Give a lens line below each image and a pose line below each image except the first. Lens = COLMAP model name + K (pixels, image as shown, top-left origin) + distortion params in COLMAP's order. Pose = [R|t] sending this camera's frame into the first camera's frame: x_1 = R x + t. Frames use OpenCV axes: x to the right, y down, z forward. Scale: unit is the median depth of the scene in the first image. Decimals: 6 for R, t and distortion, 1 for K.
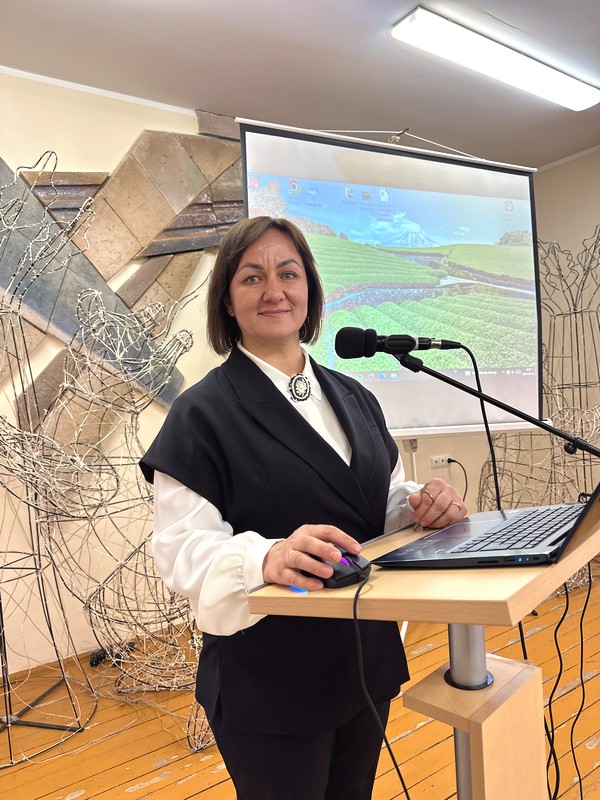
lens RADIAL K [[567.4, 0, 301.2], [0, 567.4, 398.1], [0, 0, 1]] dist [0.010489, -0.012497]
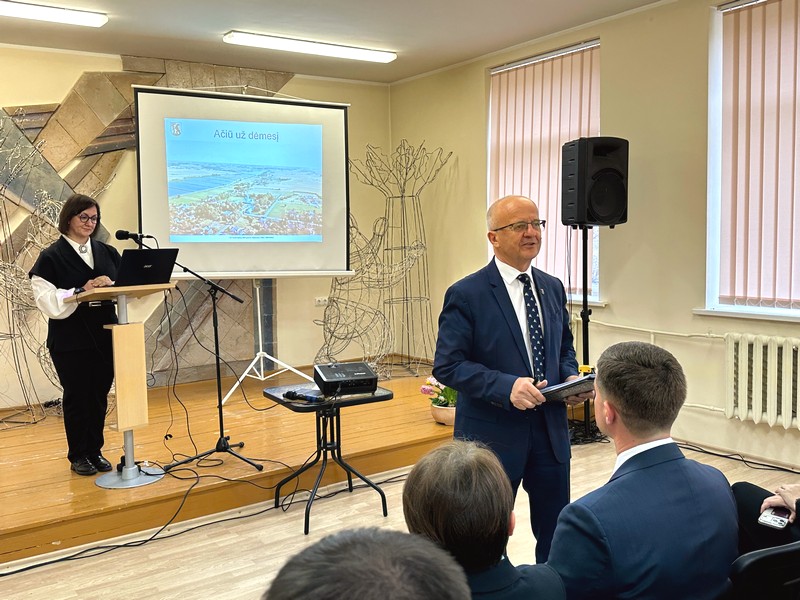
lens RADIAL K [[782.9, 0, 400.5], [0, 782.9, 304.0], [0, 0, 1]] dist [0.018659, 0.000000]
pose [[0.998989, 0.040813, 0.018830, 0.590813], [-0.042126, 0.996247, 0.075616, -0.042447], [-0.015673, -0.076333, 0.996959, -1.240483]]
